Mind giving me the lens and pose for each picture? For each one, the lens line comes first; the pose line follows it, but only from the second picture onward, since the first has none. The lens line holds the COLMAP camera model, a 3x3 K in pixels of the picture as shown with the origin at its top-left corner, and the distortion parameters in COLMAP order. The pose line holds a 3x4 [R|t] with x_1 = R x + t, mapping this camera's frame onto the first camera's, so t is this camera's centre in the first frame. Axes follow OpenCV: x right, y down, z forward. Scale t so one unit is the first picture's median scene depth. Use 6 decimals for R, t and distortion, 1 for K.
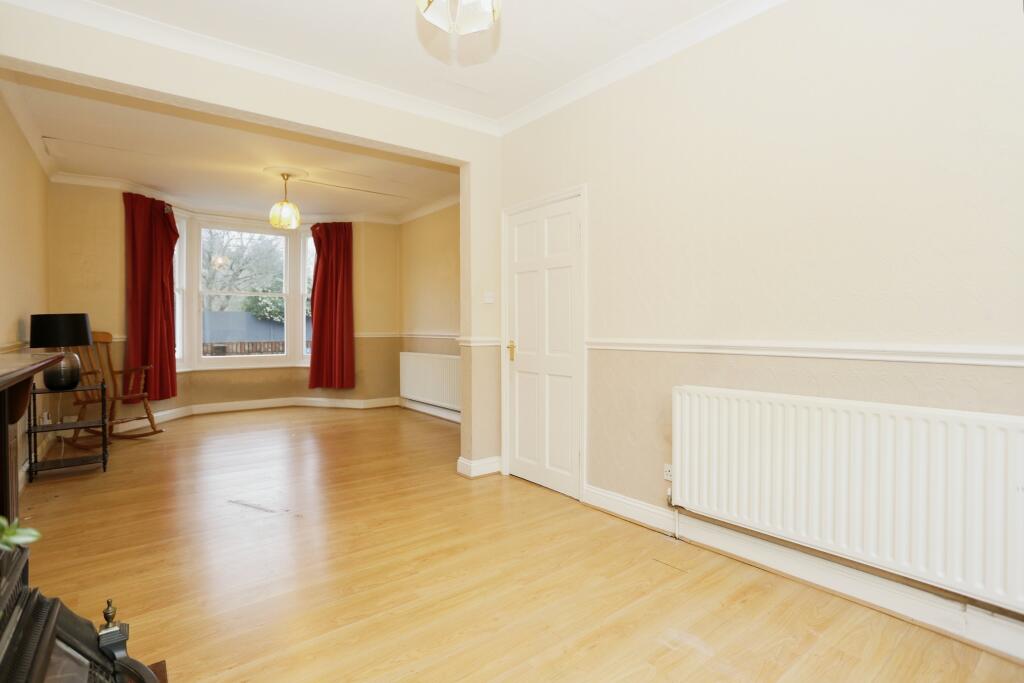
lens RADIAL K [[501.0, 0, 511.3], [0, 501.0, 331.9], [0, 0, 1]] dist [-0.057829, 0.005349]
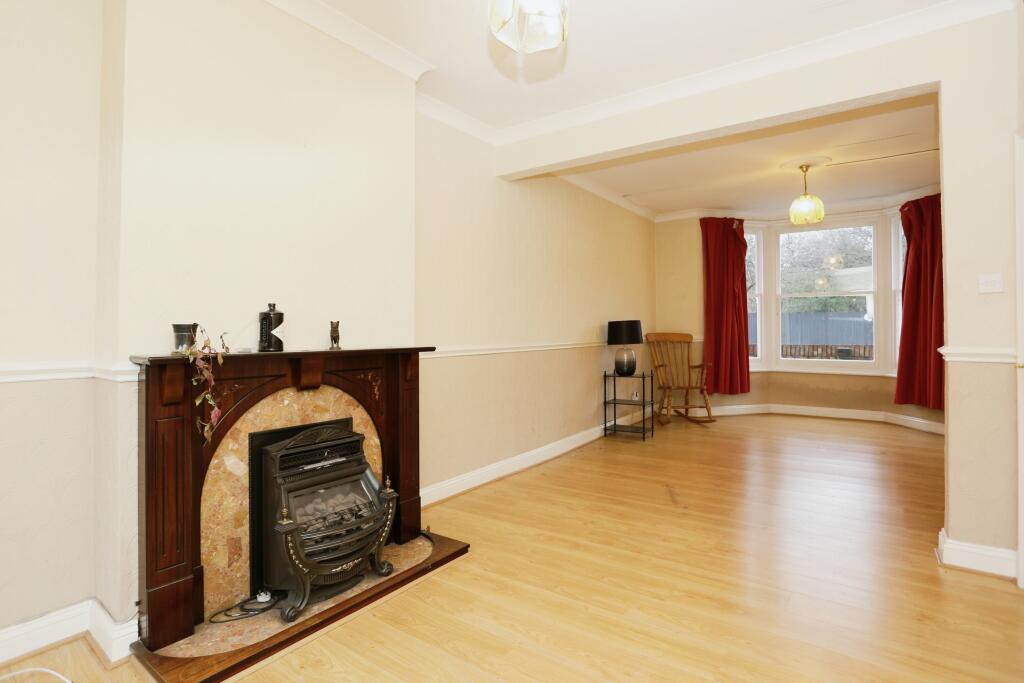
lens RADIAL K [[501.0, 0, 502.2], [0, 501.0, 317.2], [0, 0, 1]] dist [-0.057829, 0.005349]
pose [[0.261830, -0.025549, -0.964776, 0.240945], [-0.007086, 0.999572, -0.028394, -0.002776], [0.965088, 0.014270, 0.261537, 0.183027]]
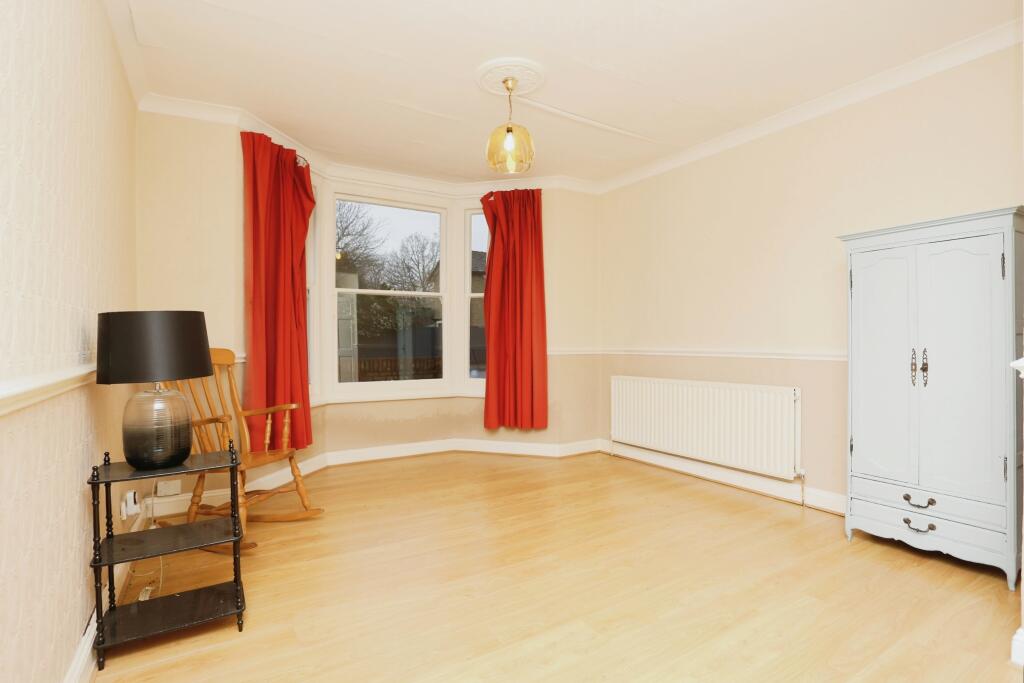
lens RADIAL K [[501.0, 0, 496.7], [0, 501.0, 344.2], [0, 0, 1]] dist [-0.057829, 0.005349]
pose [[0.991880, -0.003394, -0.127134, -0.354897], [0.002984, 0.999990, -0.003416, -0.001444], [0.127144, 0.003009, 0.991880, 0.363963]]
